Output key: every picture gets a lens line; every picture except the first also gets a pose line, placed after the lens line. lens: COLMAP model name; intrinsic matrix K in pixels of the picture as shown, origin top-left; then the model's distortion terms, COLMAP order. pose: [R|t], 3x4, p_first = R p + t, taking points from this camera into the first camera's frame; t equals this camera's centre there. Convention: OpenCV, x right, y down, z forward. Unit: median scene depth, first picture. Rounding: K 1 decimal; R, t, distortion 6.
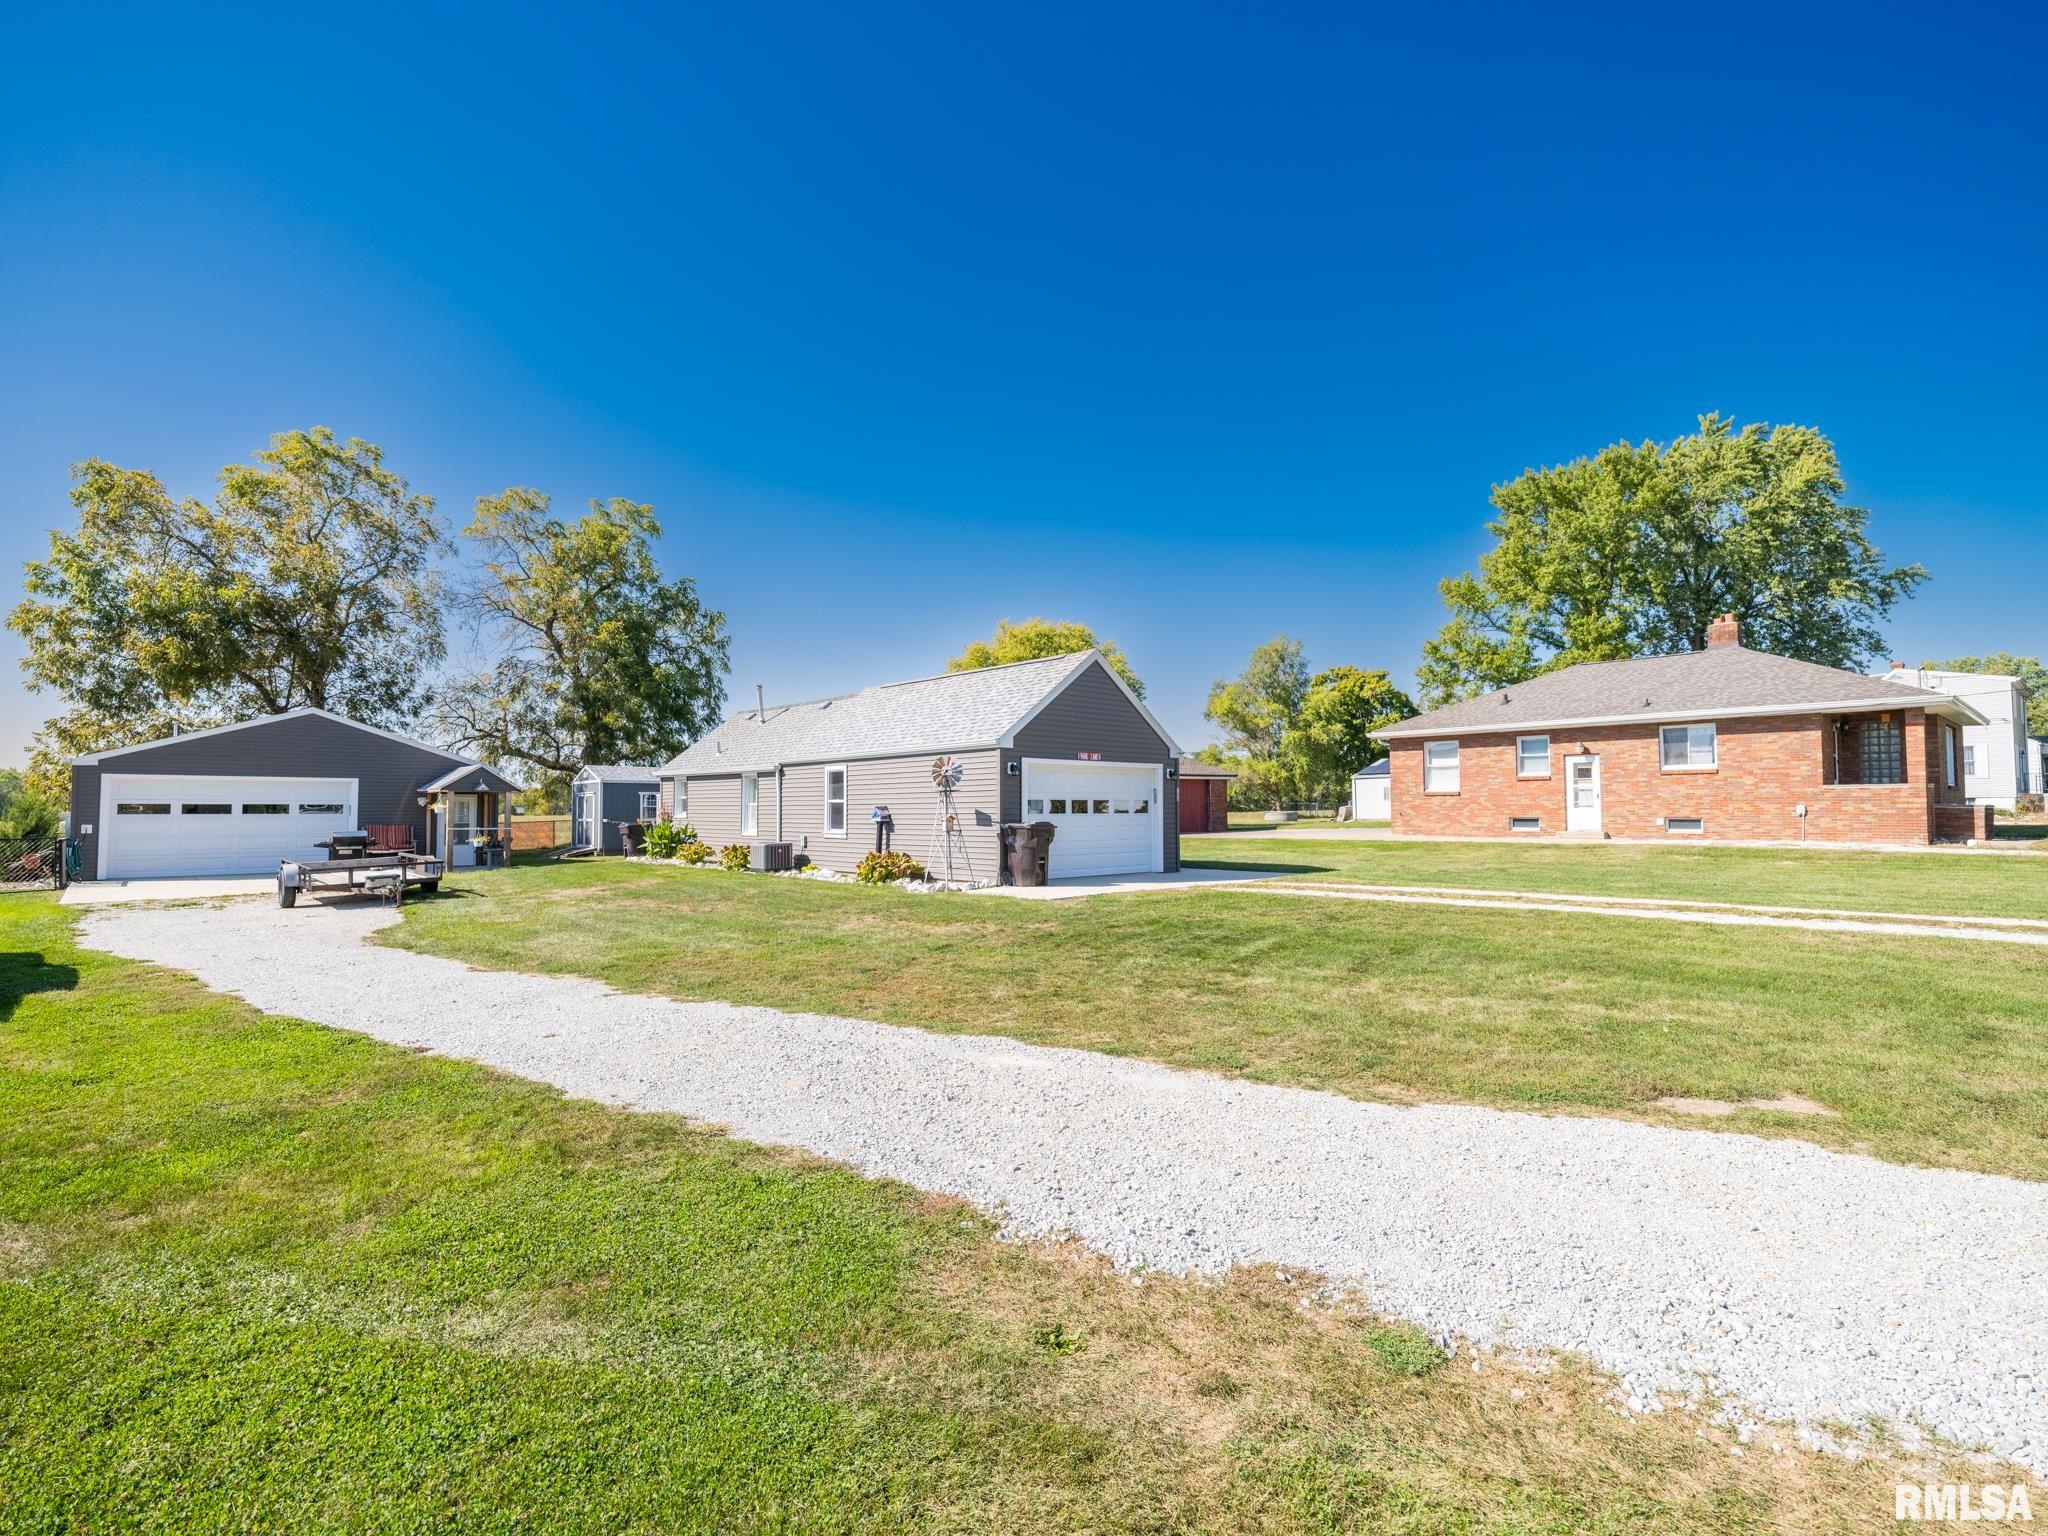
lens RADIAL K [[970.2, 0, 1017.4], [0, 970.2, 764.9], [0, 0, 1]] dist [0.001411, 0.000380]
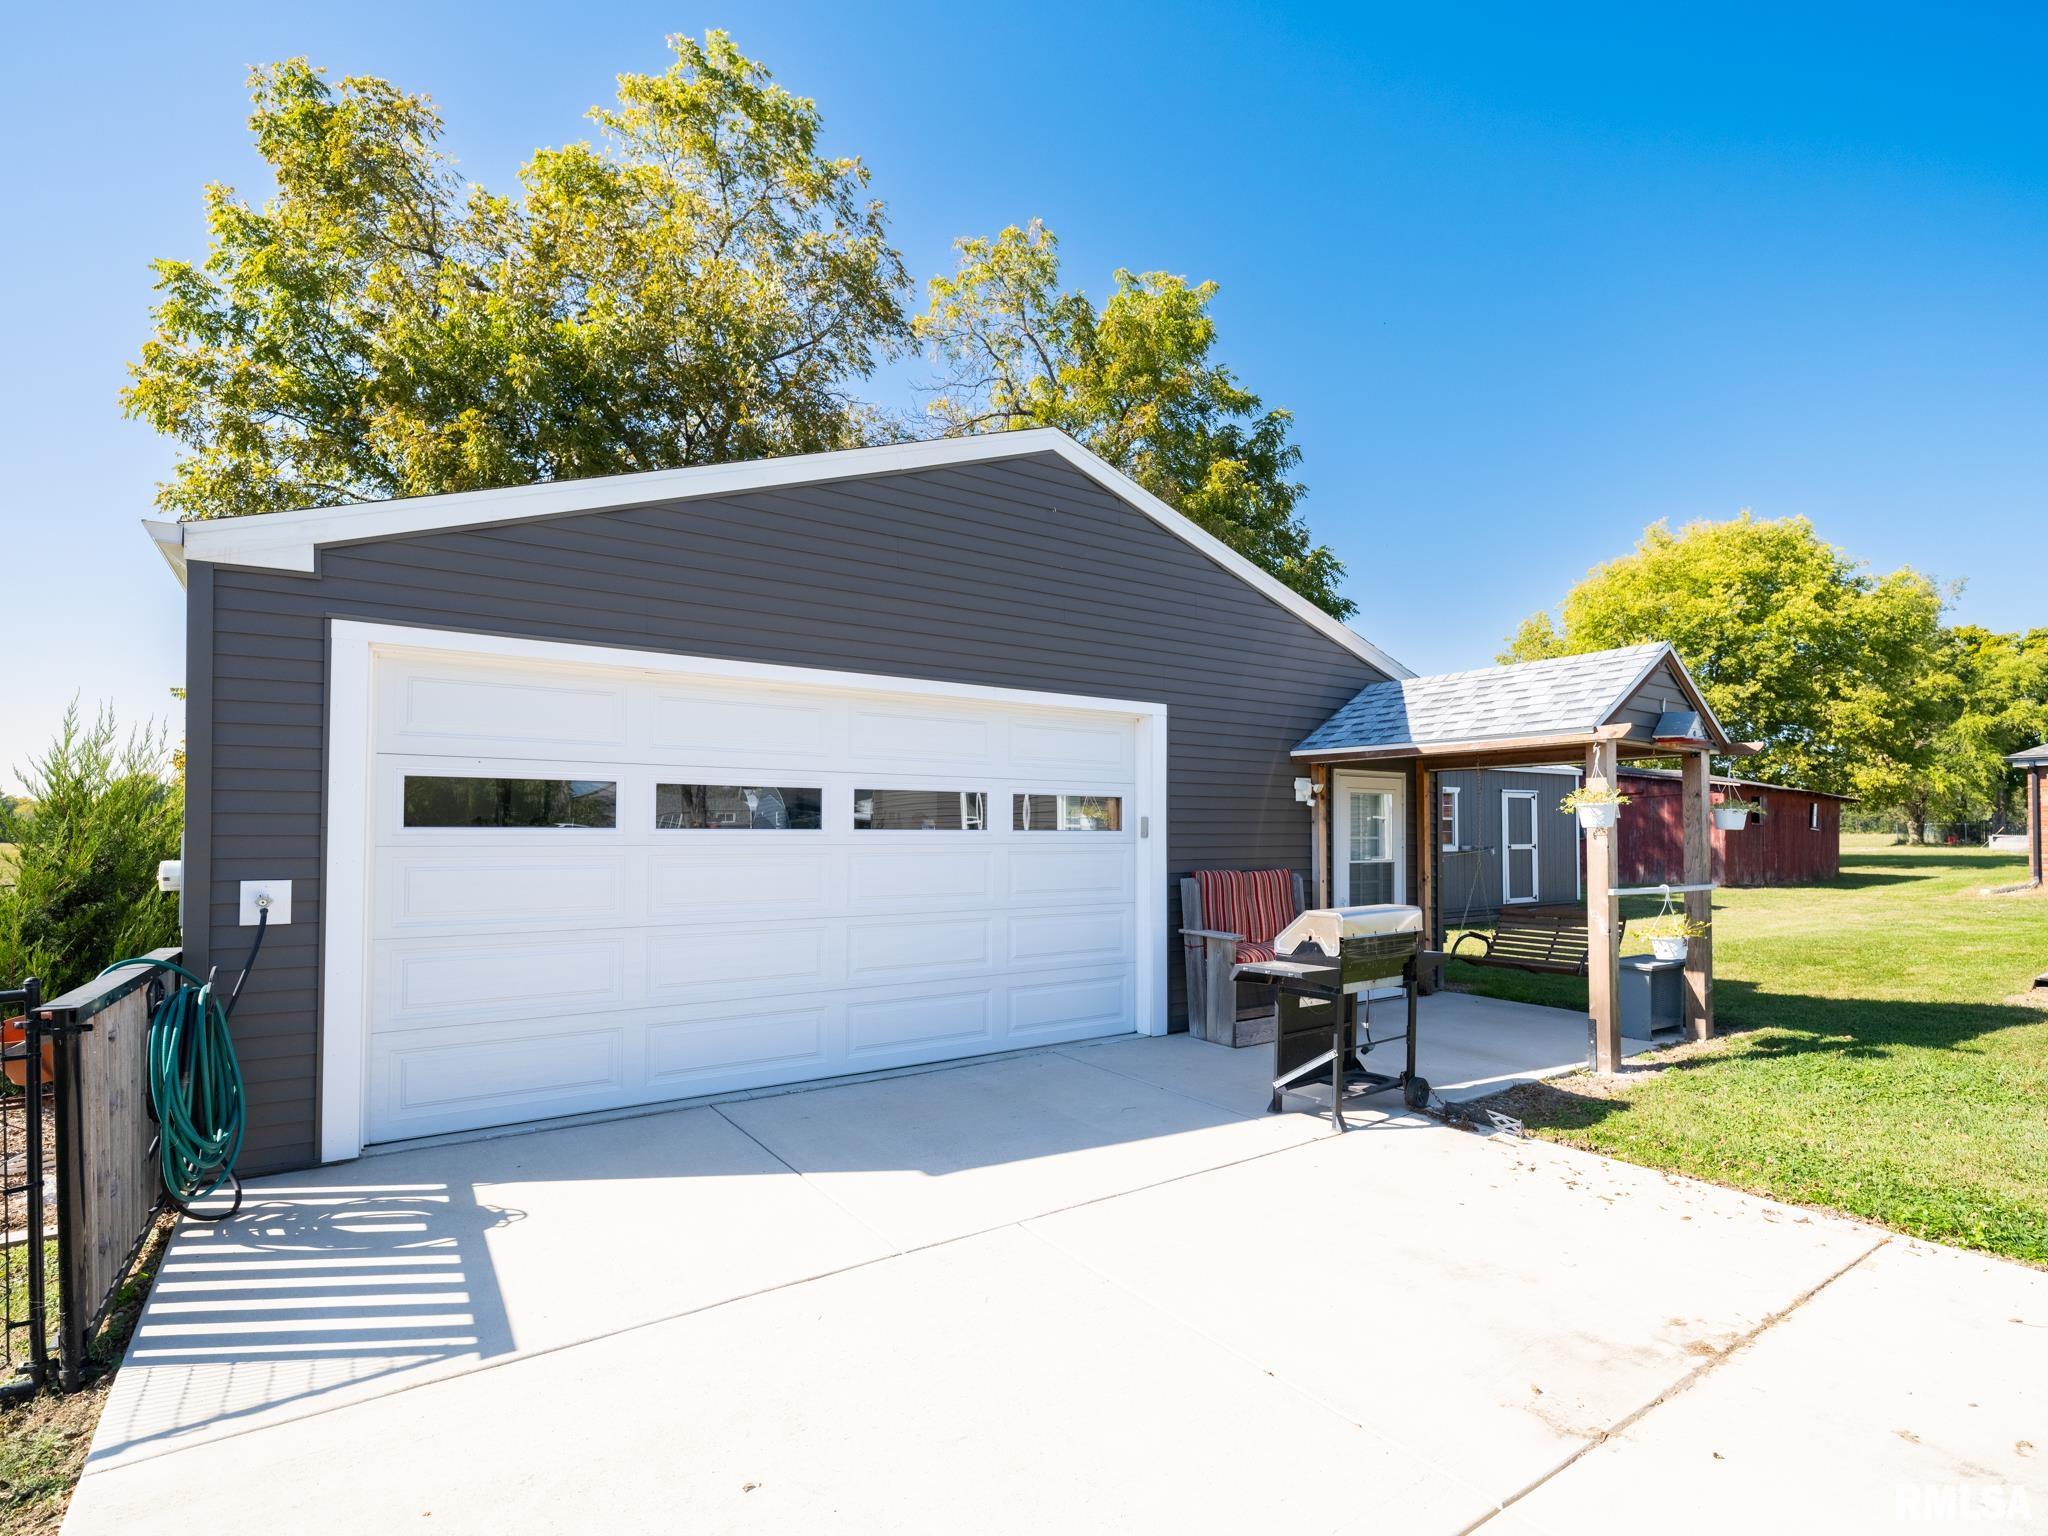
lens RADIAL K [[1013.9, 0, 1098.6], [0, 1013.9, 810.9], [0, 0, 1]] dist [-0.009590, 0.003232]
pose [[0.994985, 0.001134, -0.100019, -0.546683], [0.001359, 0.999690, 0.024857, 0.030446], [0.100016, -0.024869, 0.994675, 0.578251]]
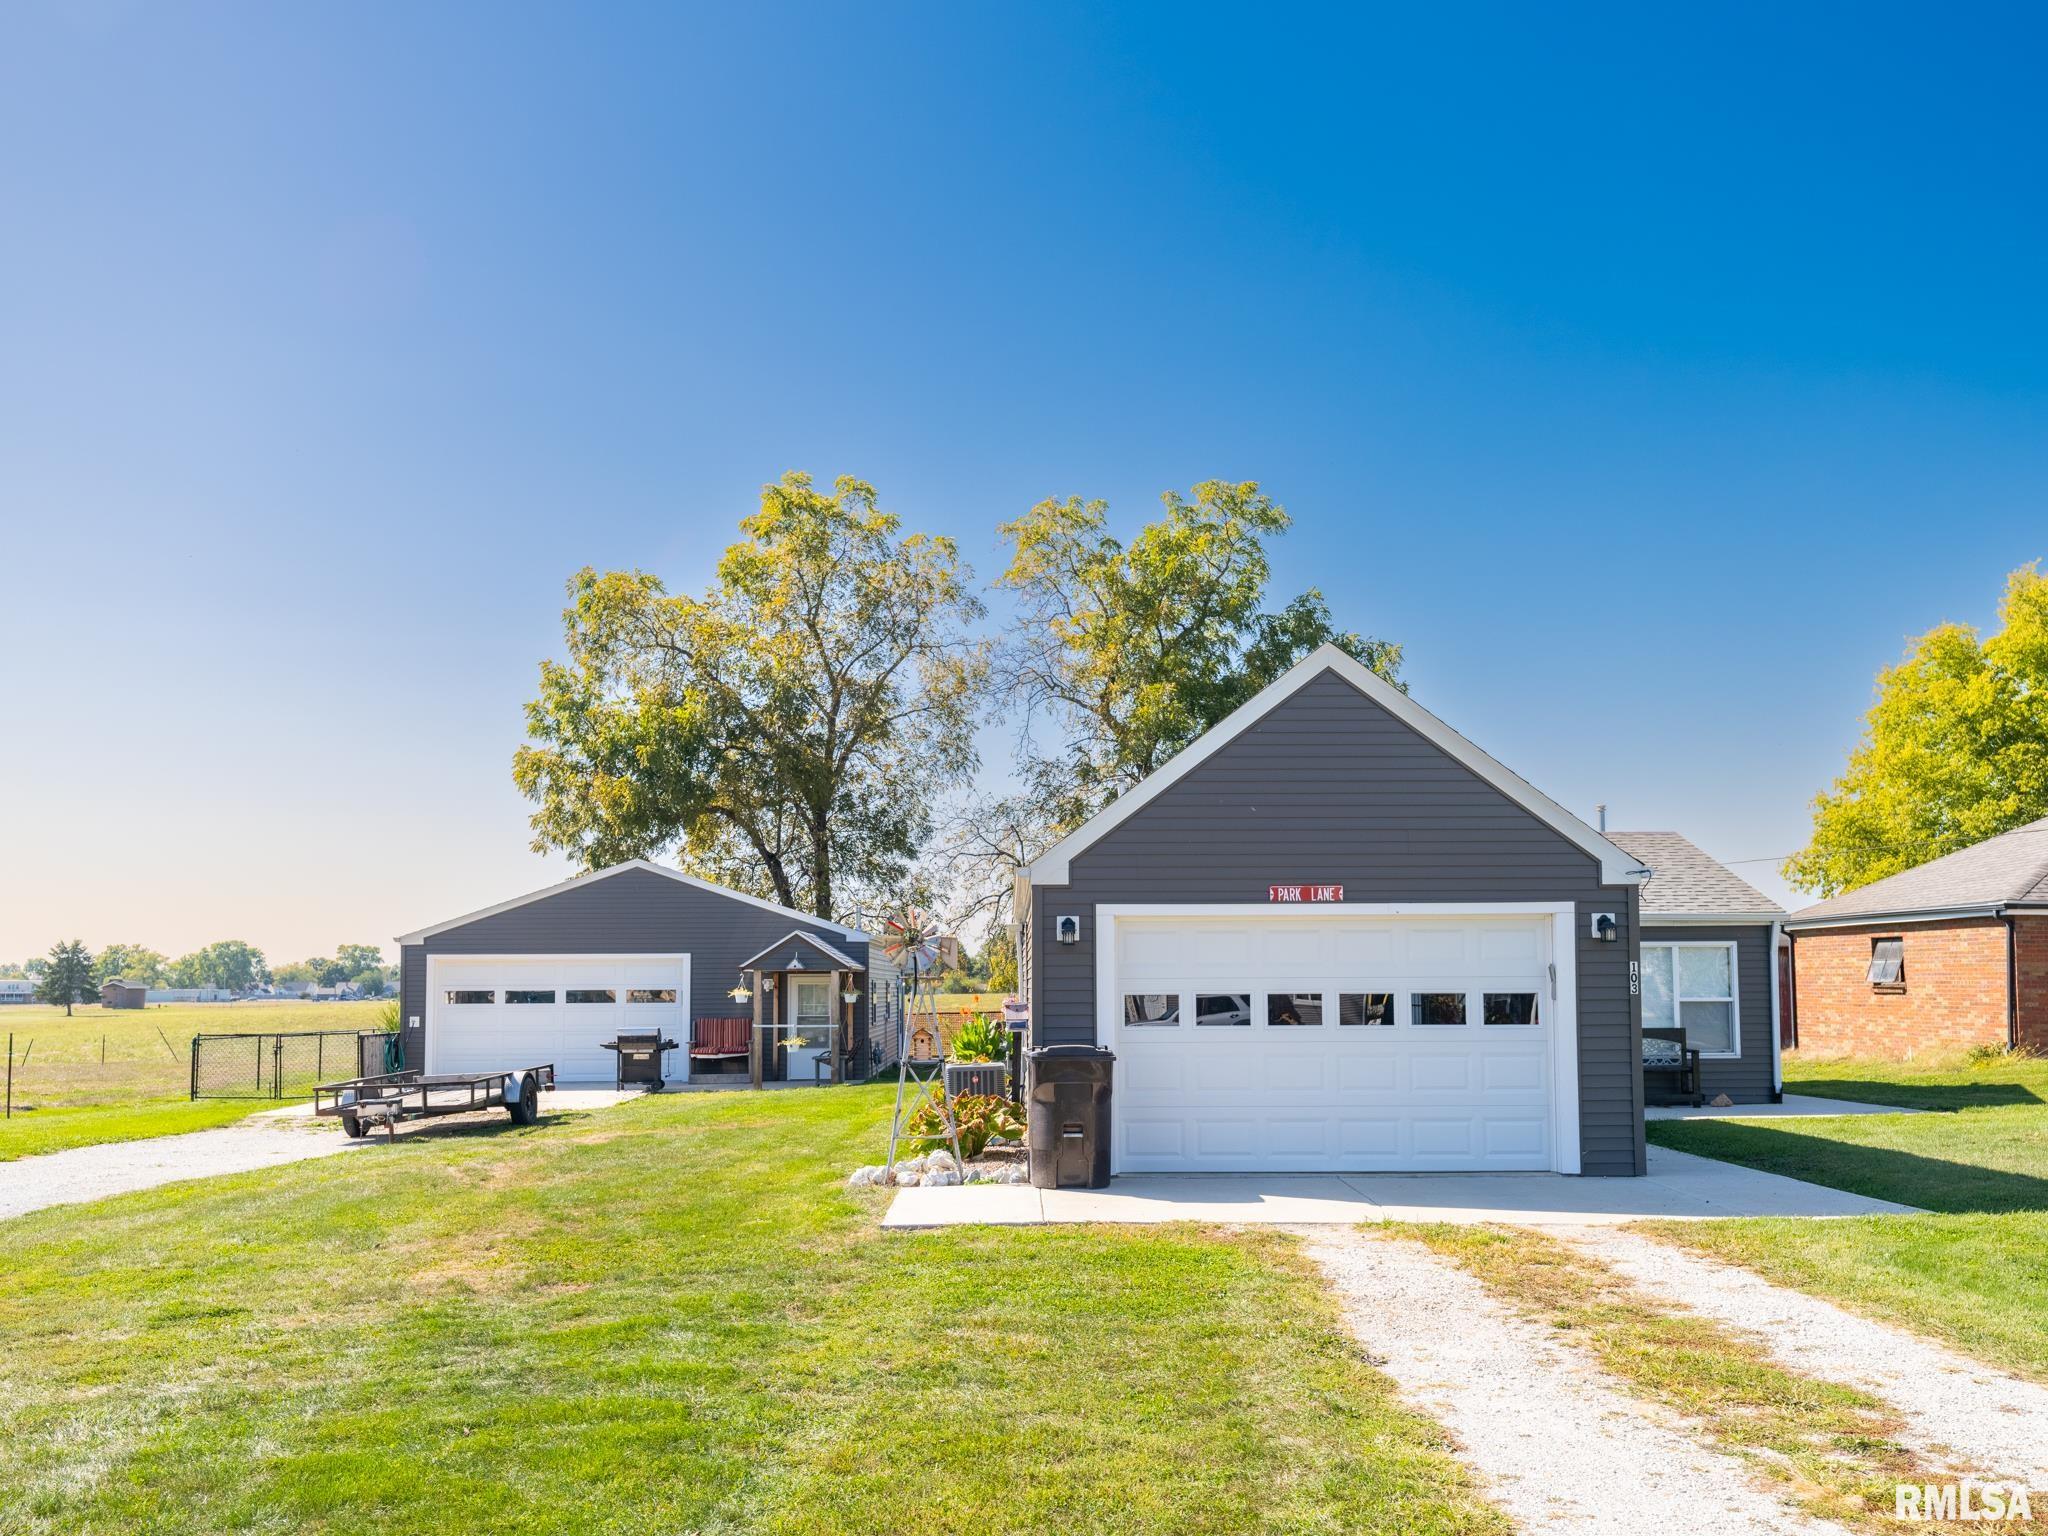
lens RADIAL K [[1643.1, 0, 1031.3], [0, 1643.1, 887.1], [0, 0, 1]] dist [0.044838, -0.058821]
pose [[0.746999, -0.040418, -0.663595, 0.261303], [0.034719, 0.999160, -0.021774, 0.000107], [0.663918, -0.006774, 0.747775, 0.210045]]
